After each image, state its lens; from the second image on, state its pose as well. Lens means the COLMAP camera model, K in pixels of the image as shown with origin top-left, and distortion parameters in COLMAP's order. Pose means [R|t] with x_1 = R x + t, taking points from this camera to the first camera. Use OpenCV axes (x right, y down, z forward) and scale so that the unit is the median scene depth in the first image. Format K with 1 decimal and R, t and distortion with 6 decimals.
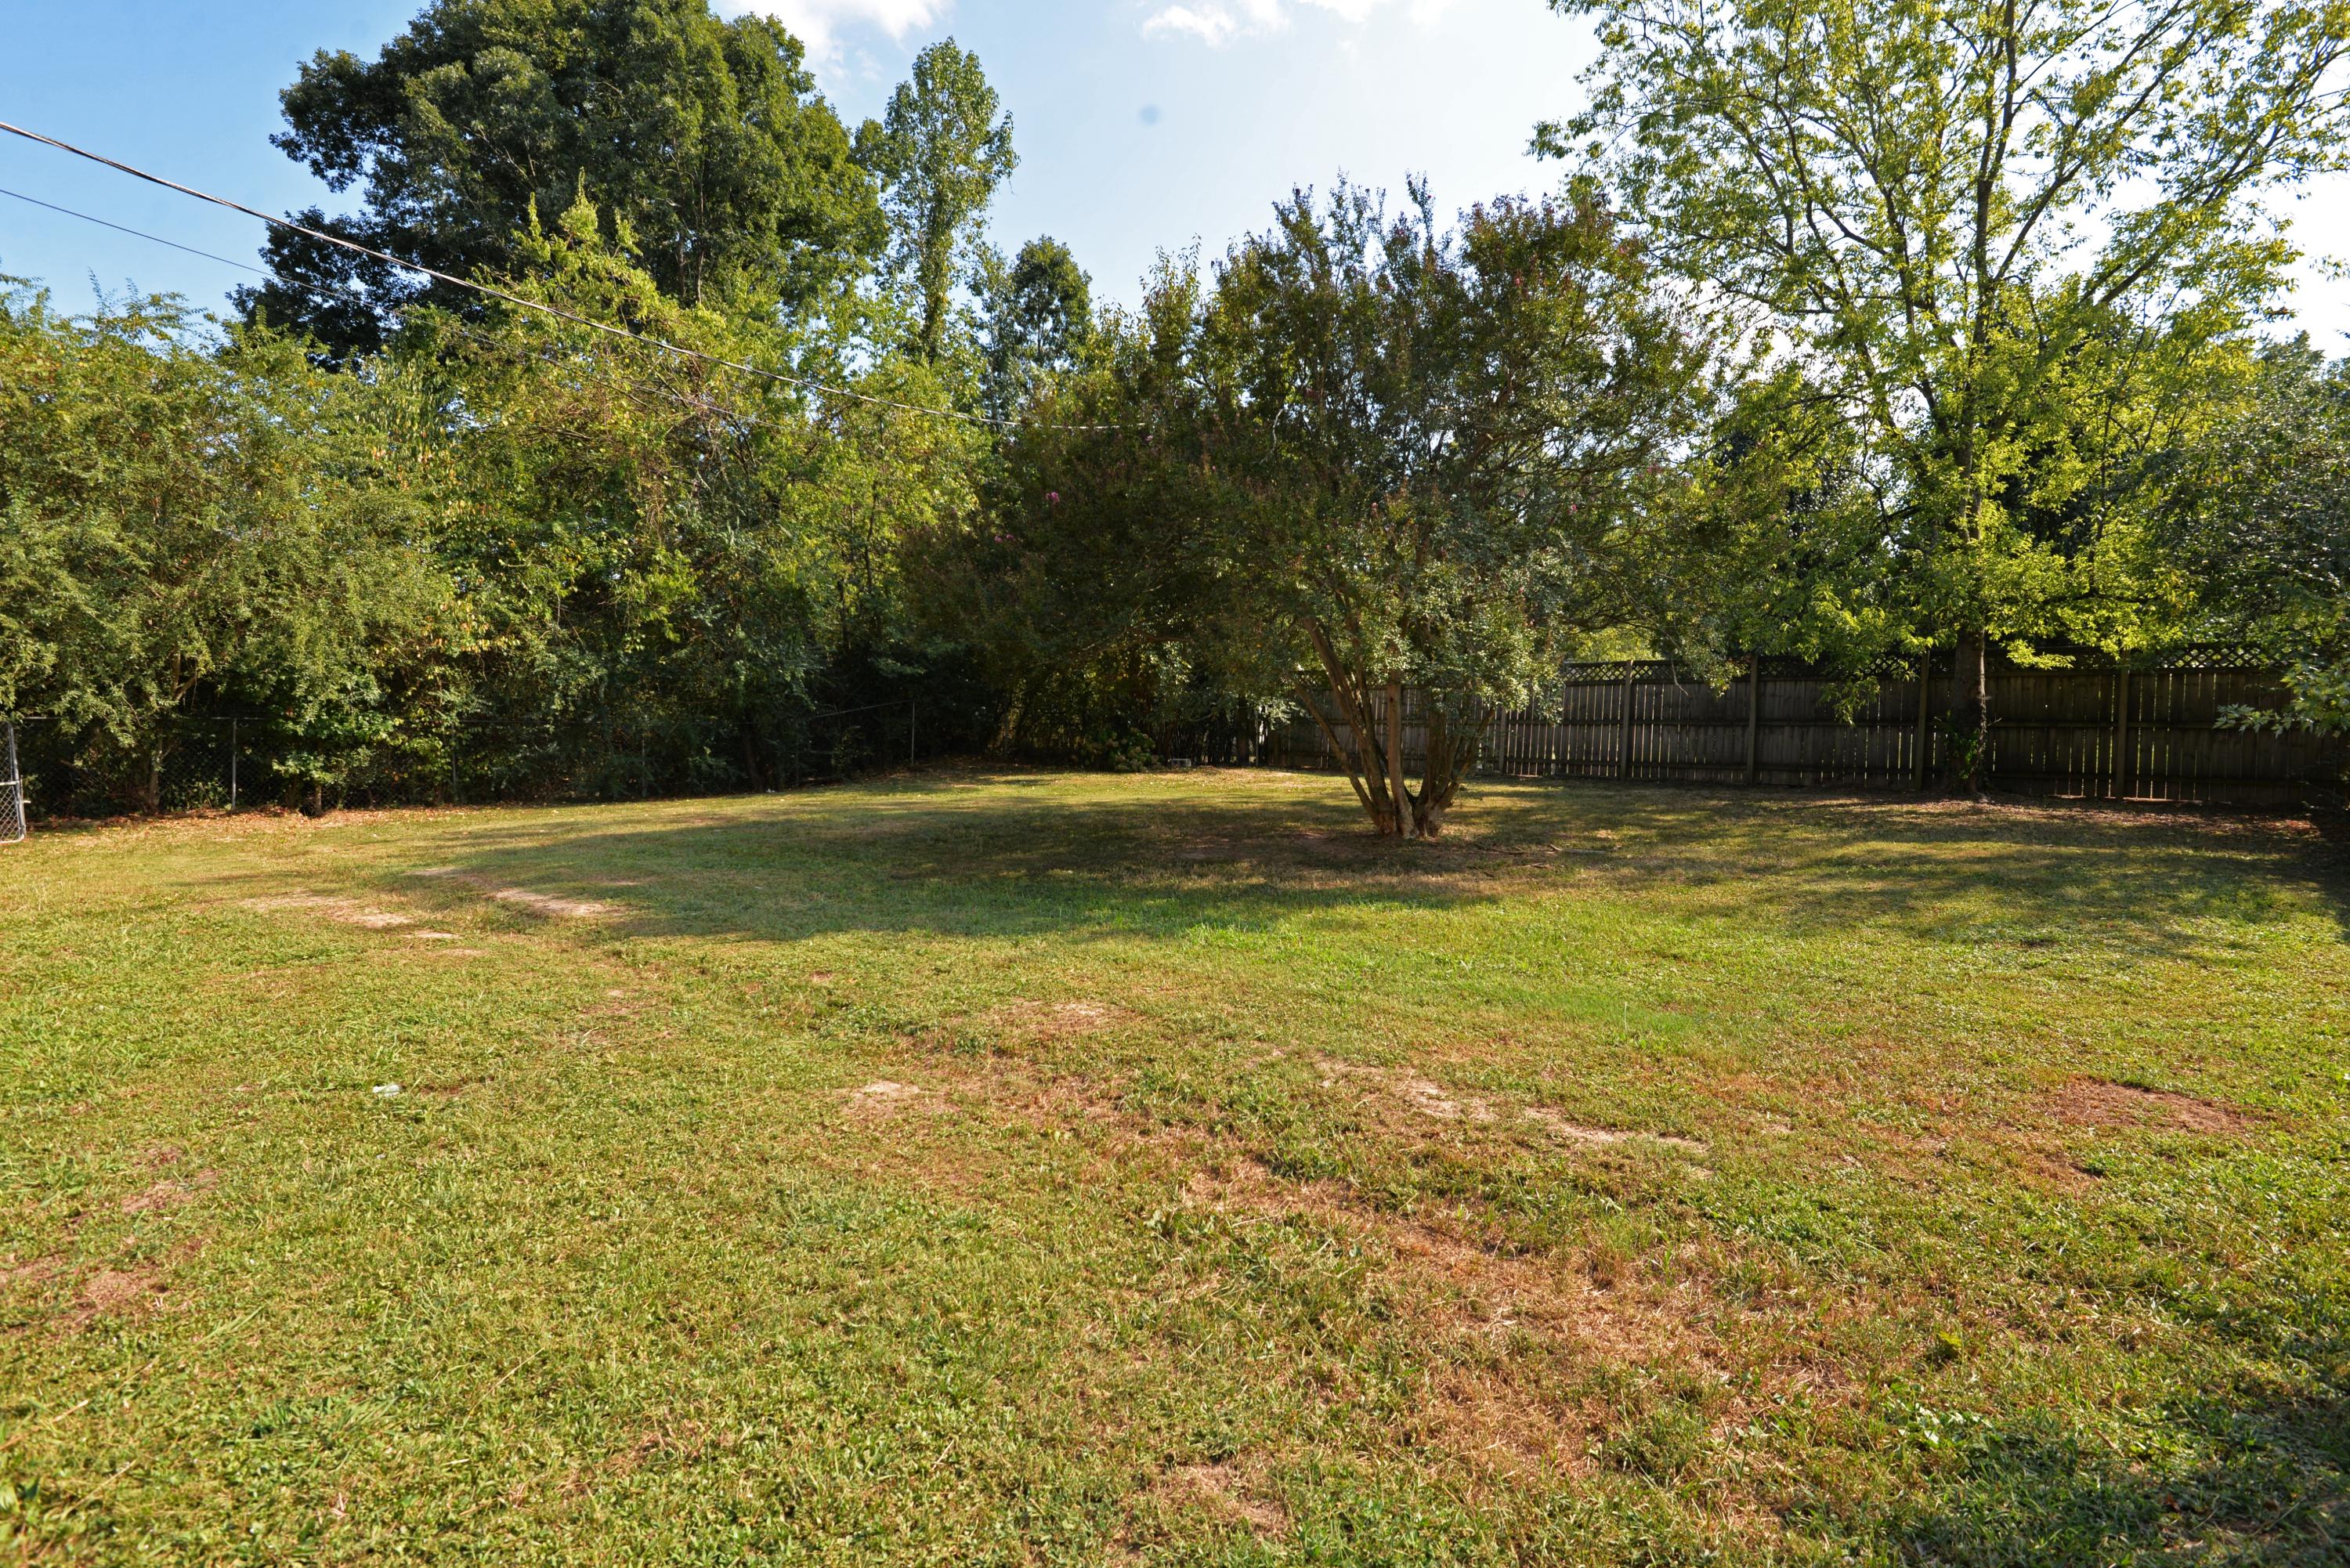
lens RADIAL K [[1075.2, 0, 1177.2], [0, 1075.2, 786.5], [0, 0, 1]] dist [-0.019890, -0.000544]
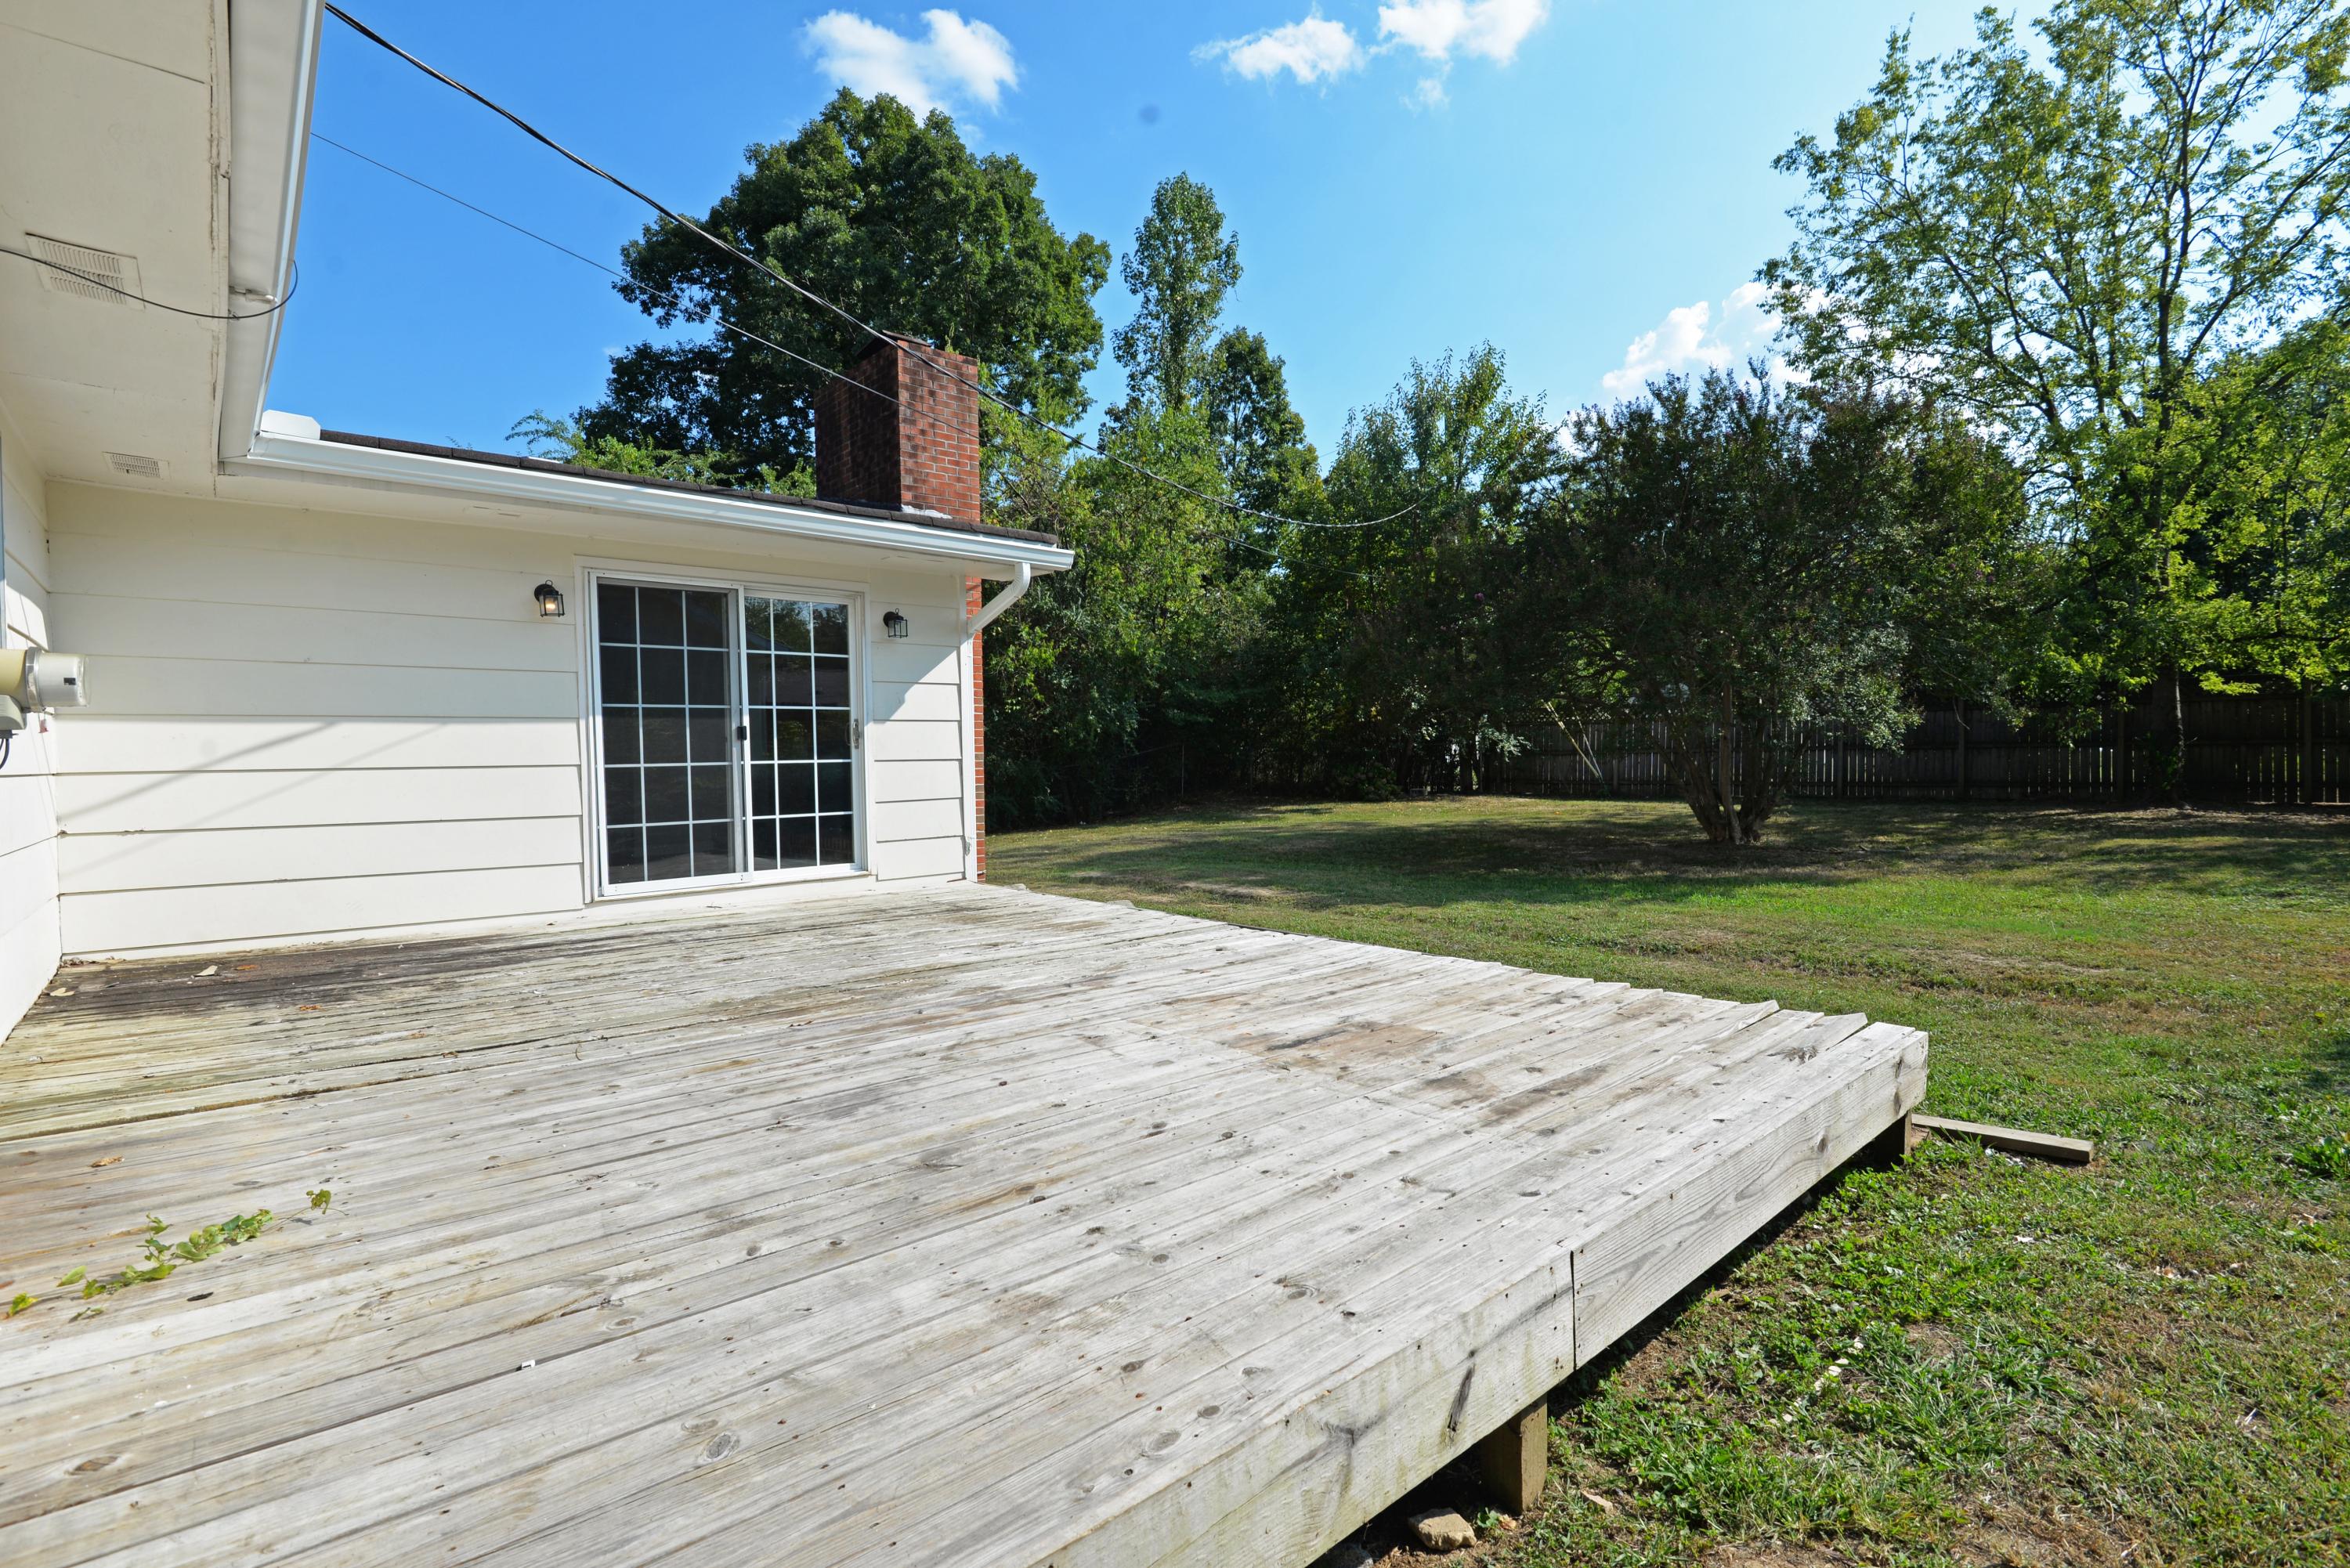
lens RADIAL K [[1075.2, 0, 1177.2], [0, 1075.2, 786.5], [0, 0, 1]] dist [-0.019890, -0.000544]
pose [[0.996763, -0.022019, -0.077317, -0.271220], [0.019541, 0.999275, -0.032667, 0.005823], [0.077980, 0.031050, 0.996471, -0.260438]]
